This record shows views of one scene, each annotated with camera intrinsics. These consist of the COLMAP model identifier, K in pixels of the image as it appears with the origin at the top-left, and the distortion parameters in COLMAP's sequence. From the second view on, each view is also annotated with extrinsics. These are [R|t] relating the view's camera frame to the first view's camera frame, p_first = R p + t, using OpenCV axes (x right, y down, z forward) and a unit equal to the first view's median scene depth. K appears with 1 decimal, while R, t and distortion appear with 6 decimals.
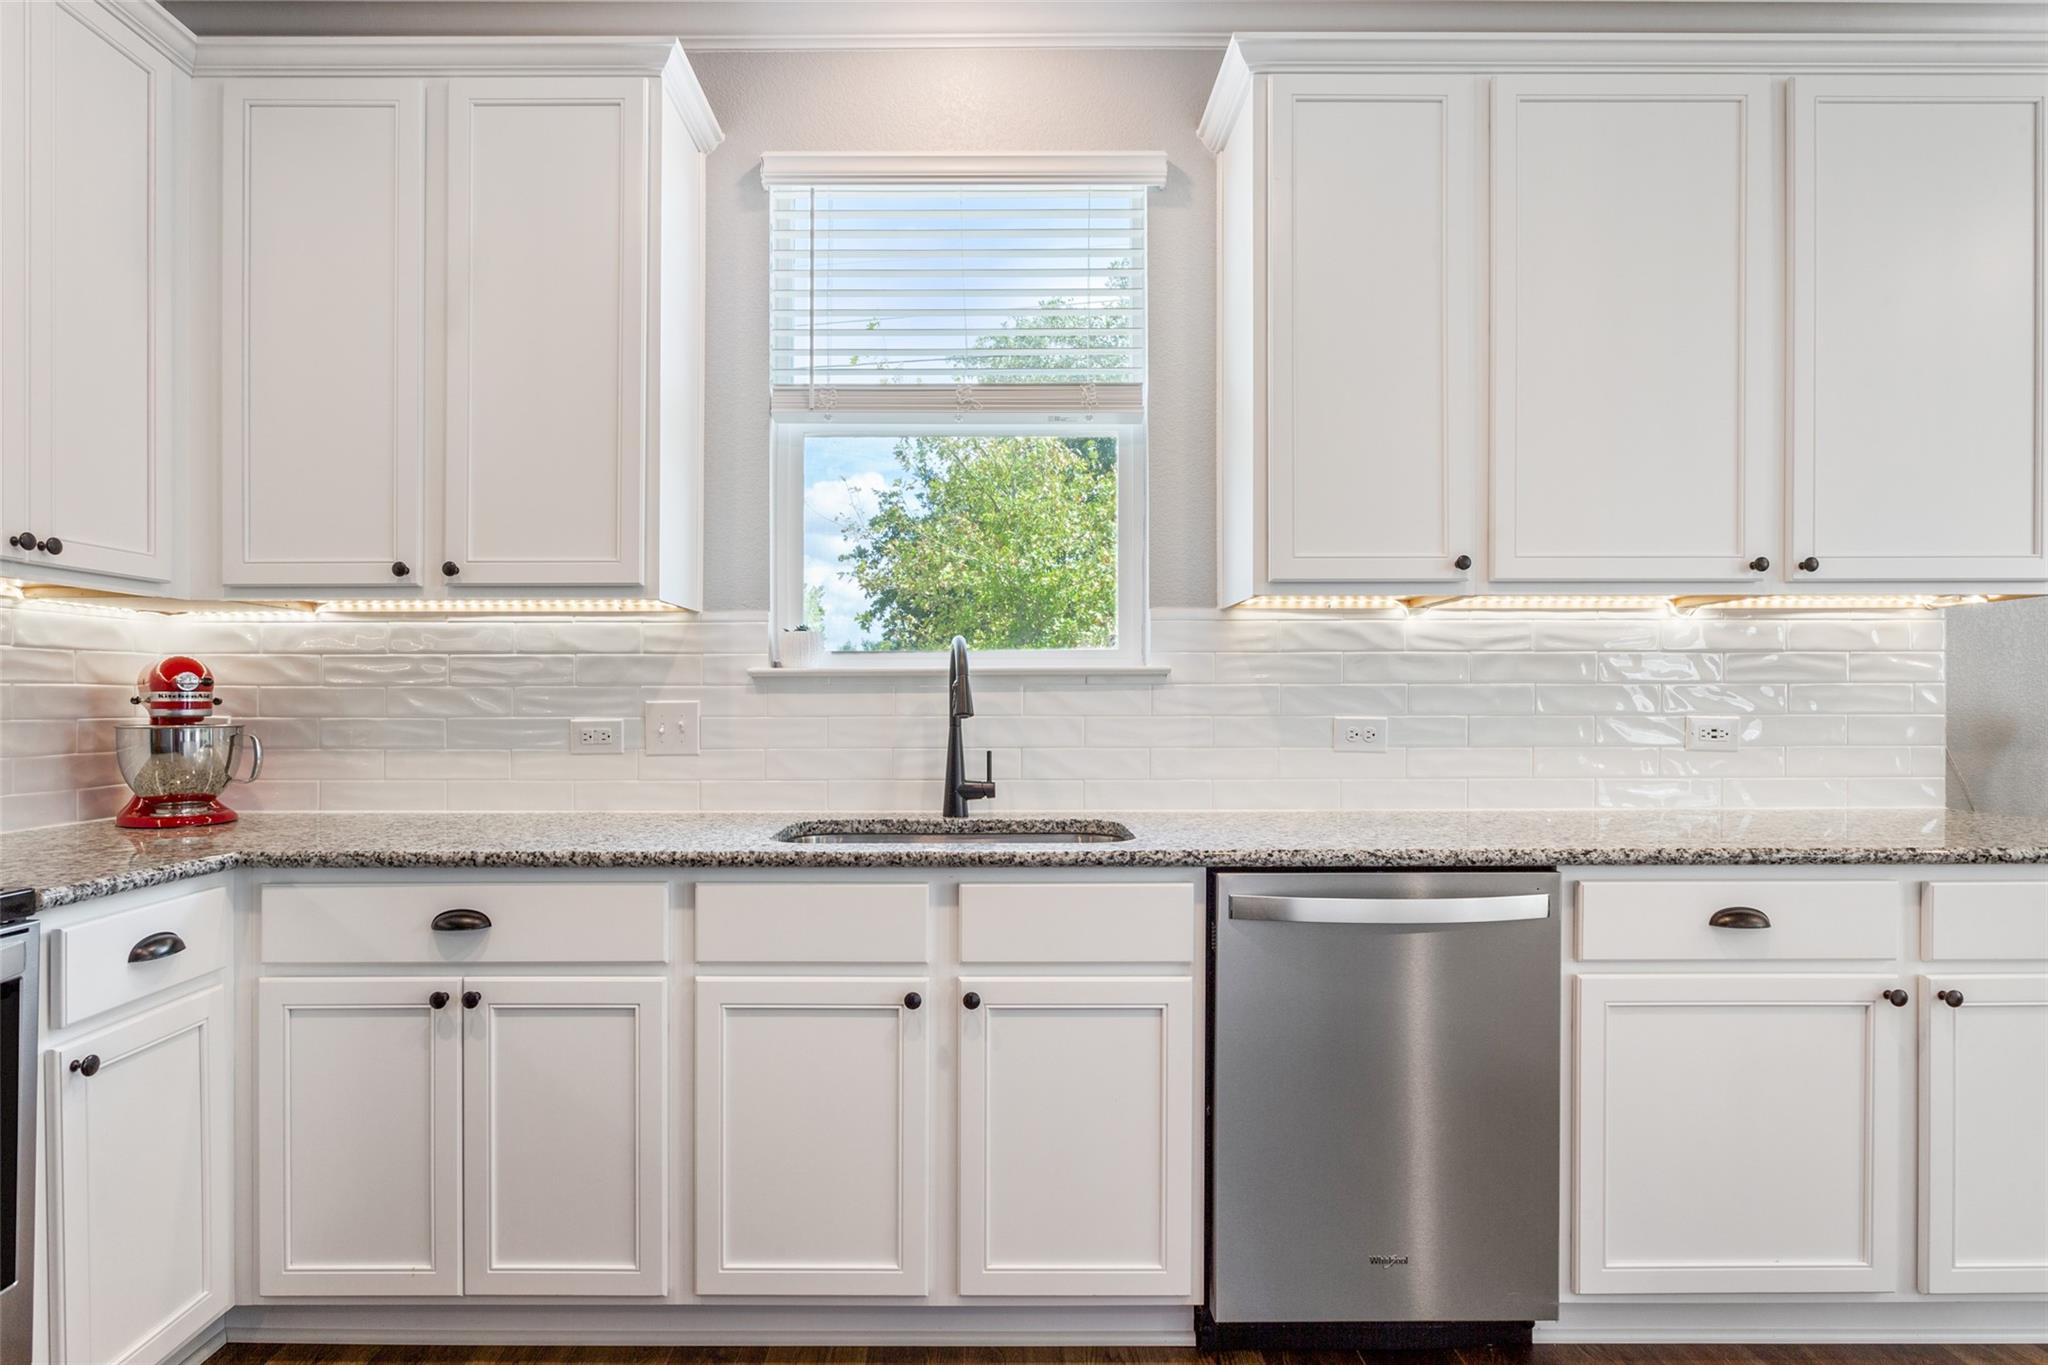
lens RADIAL K [[1062.2, 0, 1020.1], [0, 1062.2, 702.1], [0, 0, 1]] dist [-0.001399, 0.003007]
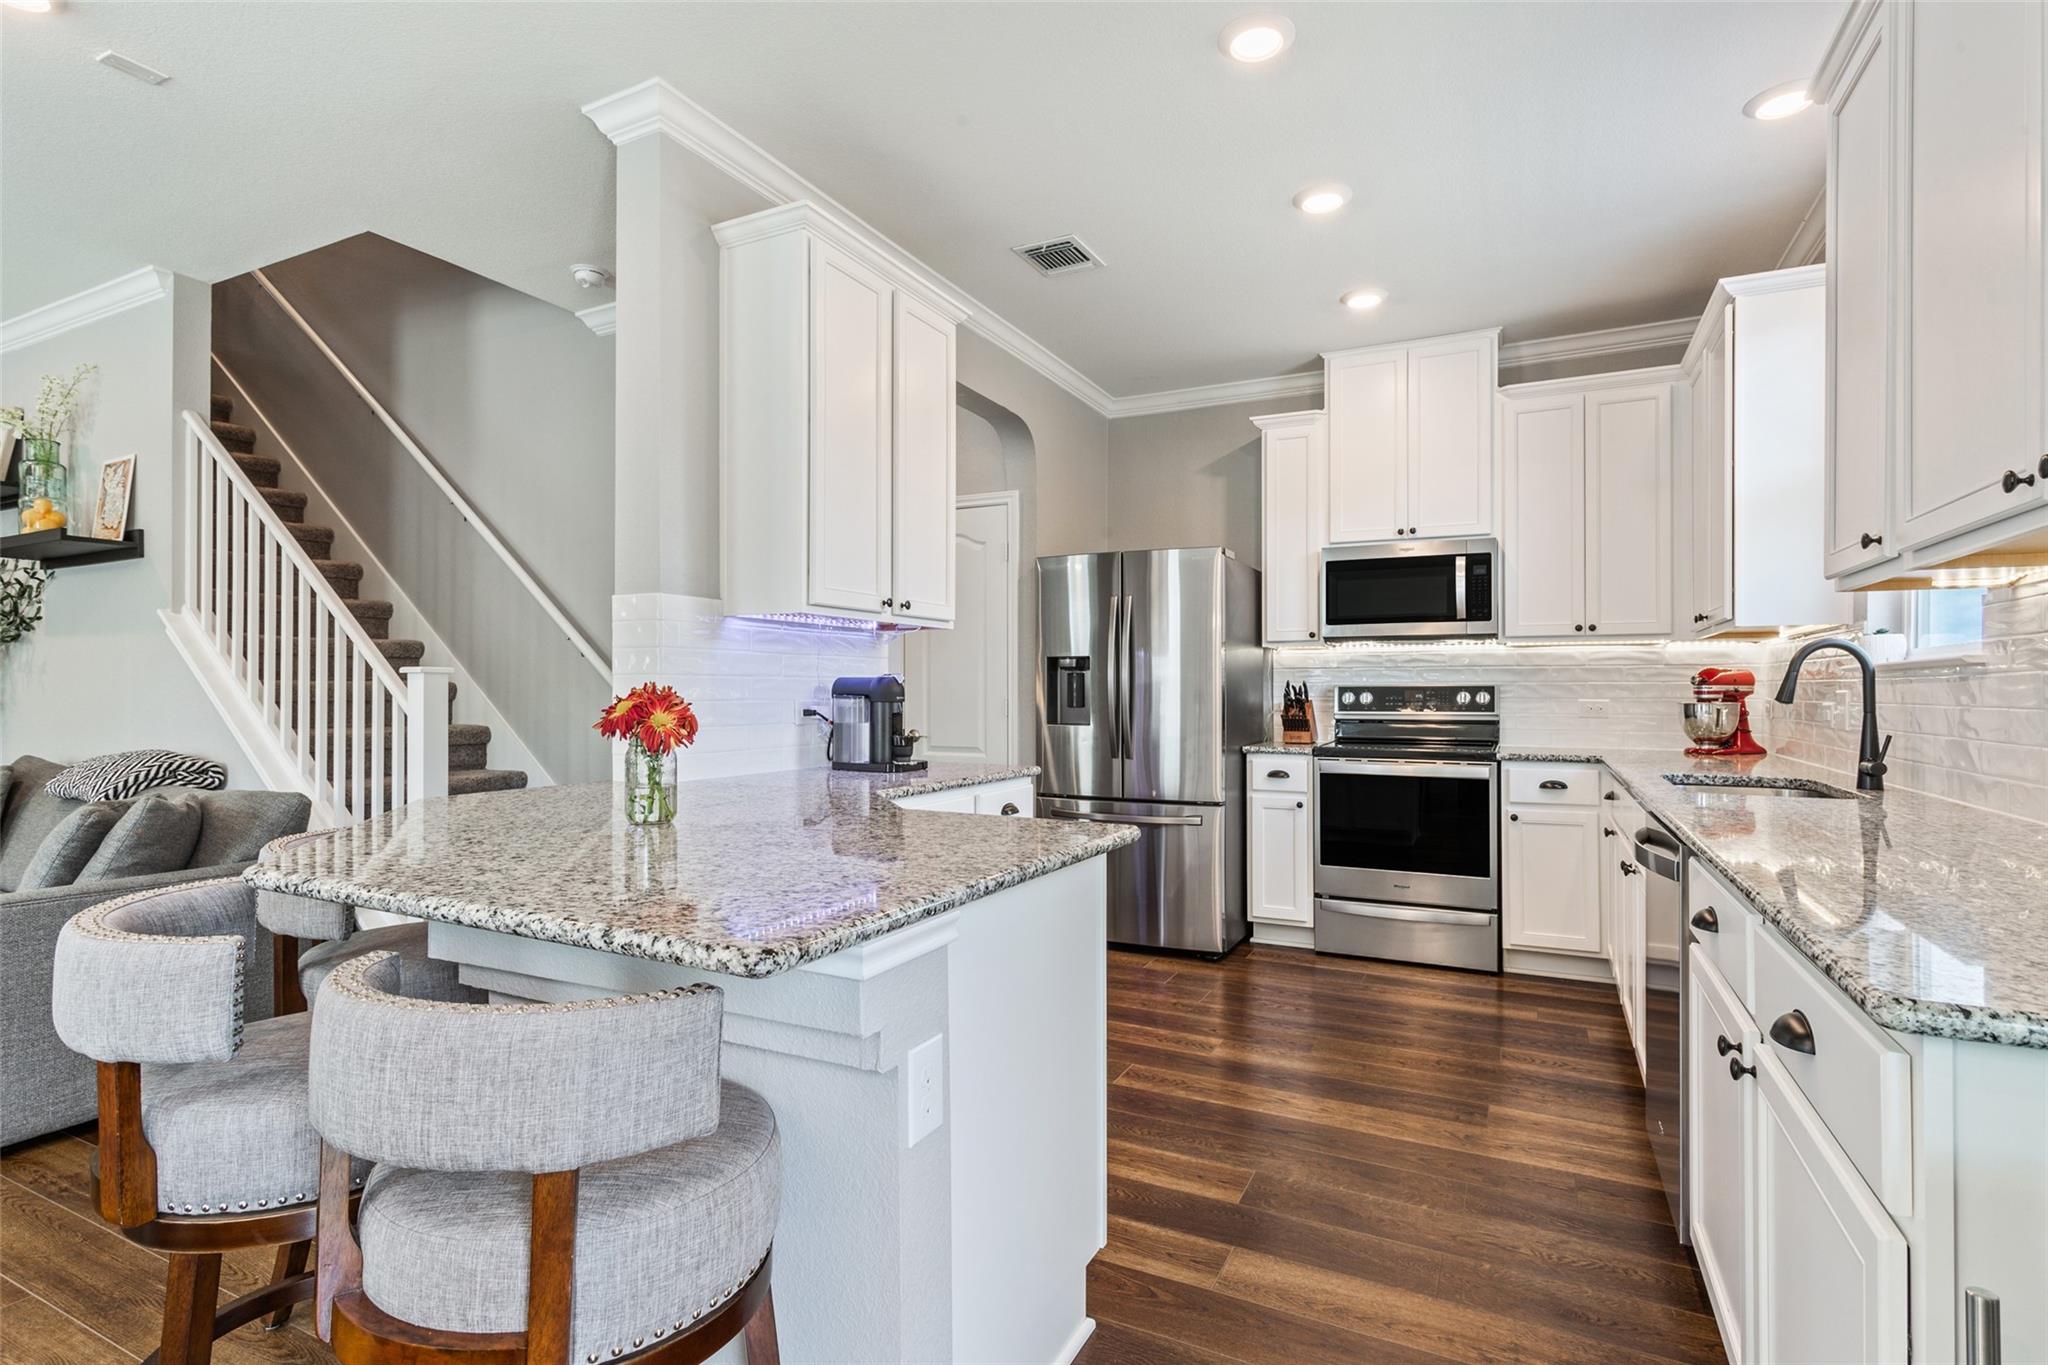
lens RADIAL K [[1018.2, 0, 1033.4], [0, 1018.2, 690.2], [0, 0, 1]] dist [0.003075, 0.000470]
pose [[-0.441416, 0.002651, -0.897299, 1.430560], [-0.001685, 0.999991, 0.003784, -0.007679], [0.897301, 0.003182, -0.441408, 0.710804]]
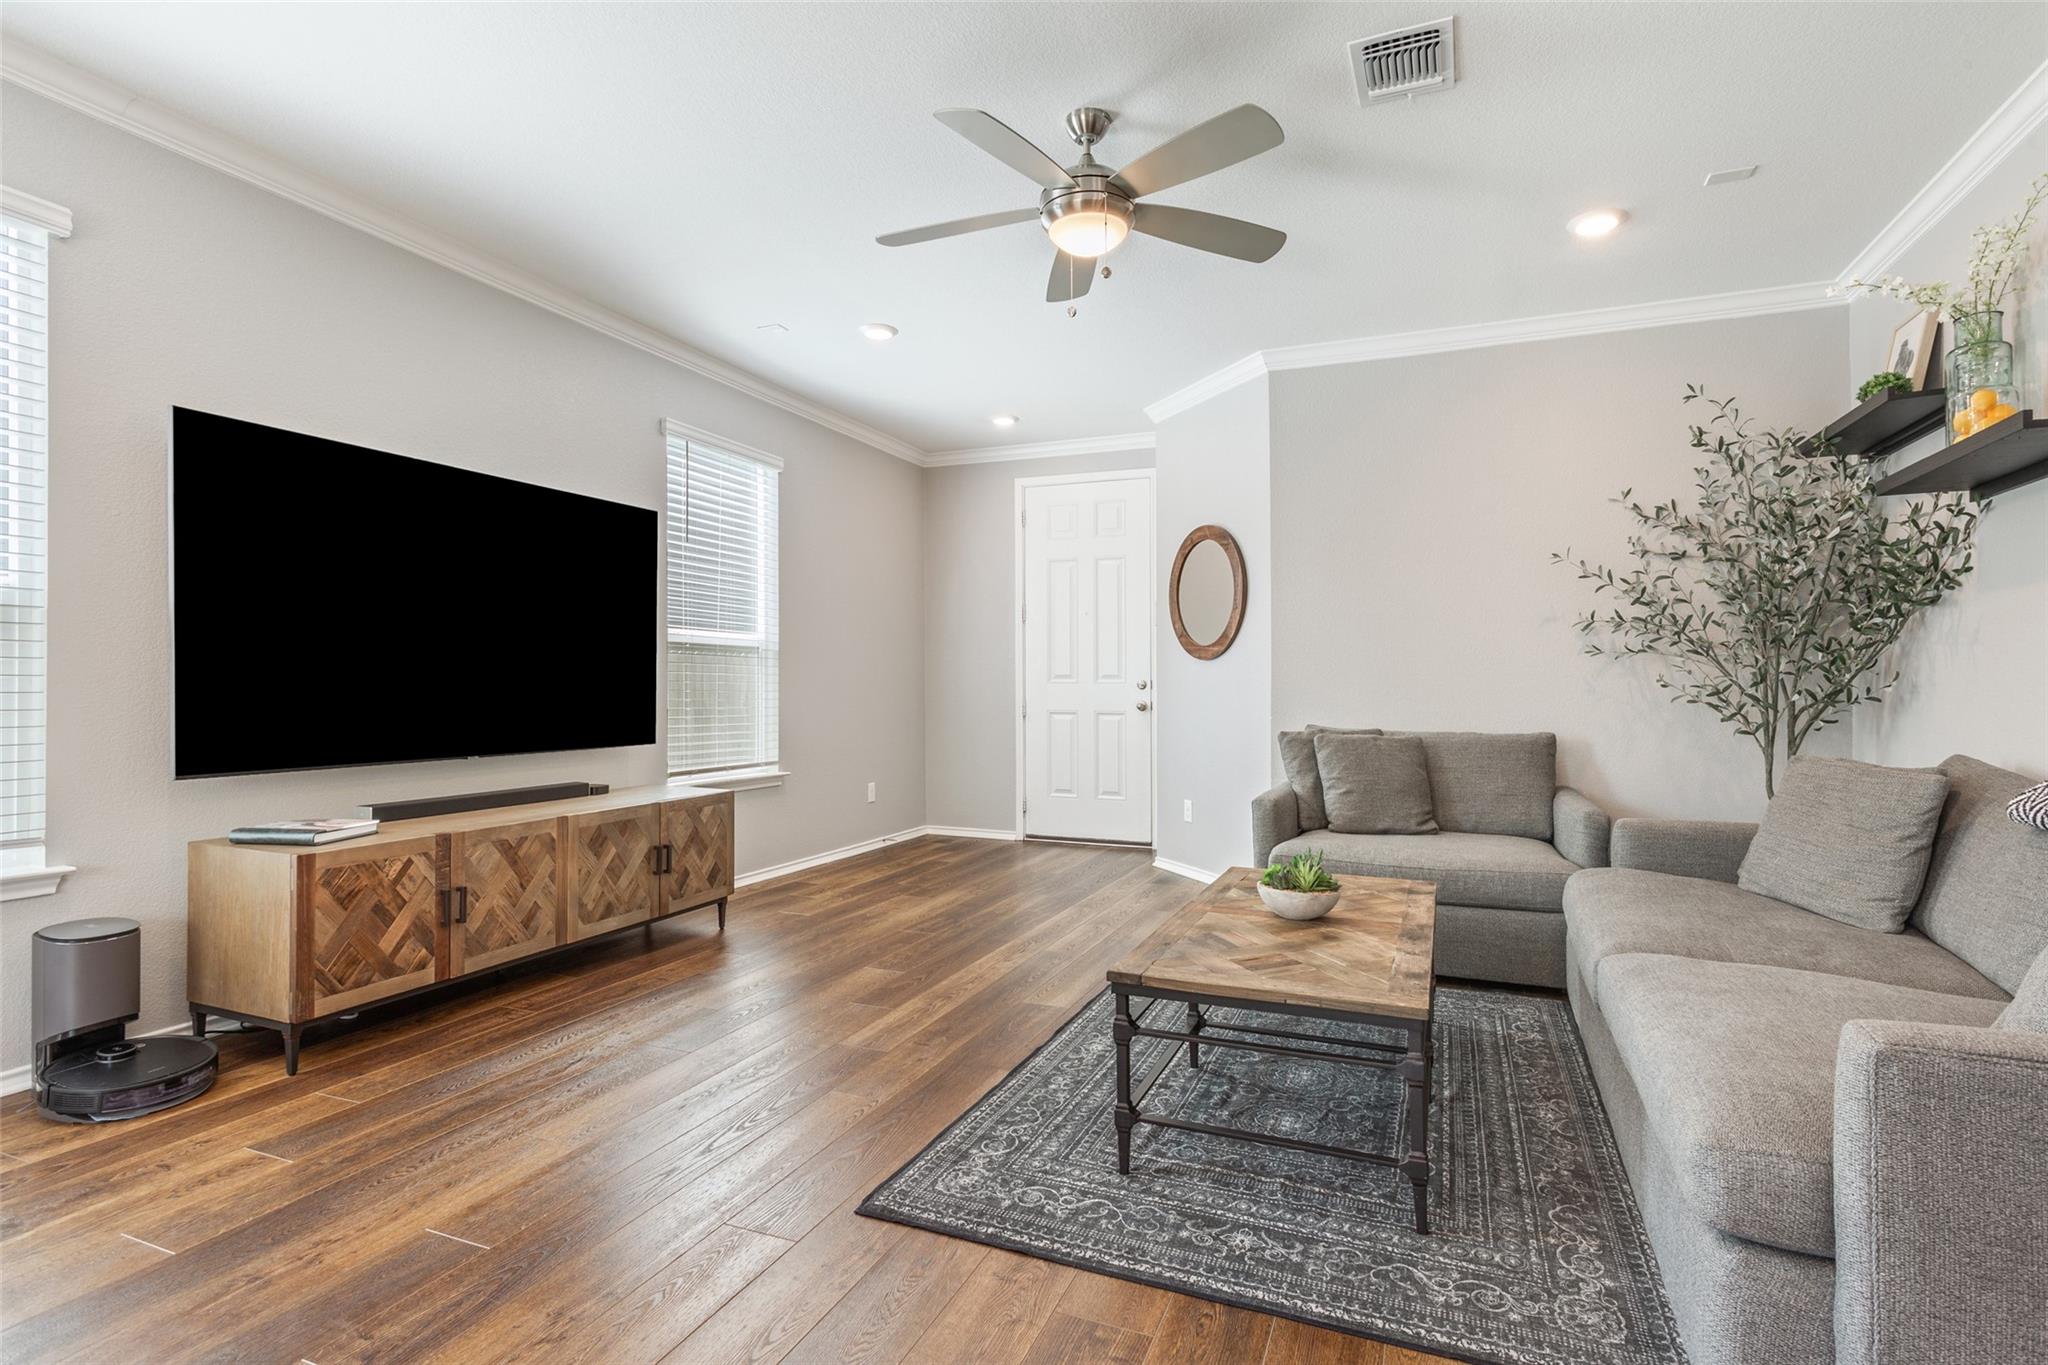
lens RADIAL K [[966.5, 0, 1021.7], [0, 966.5, 670.4], [0, 0, 1]] dist [0.004780, 0.000915]
pose [[-0.924629, 0.005509, 0.380830, 1.222124], [-0.000614, 0.999873, -0.015956, 0.031808], [-0.380869, -0.014987, -0.924507, -0.113797]]
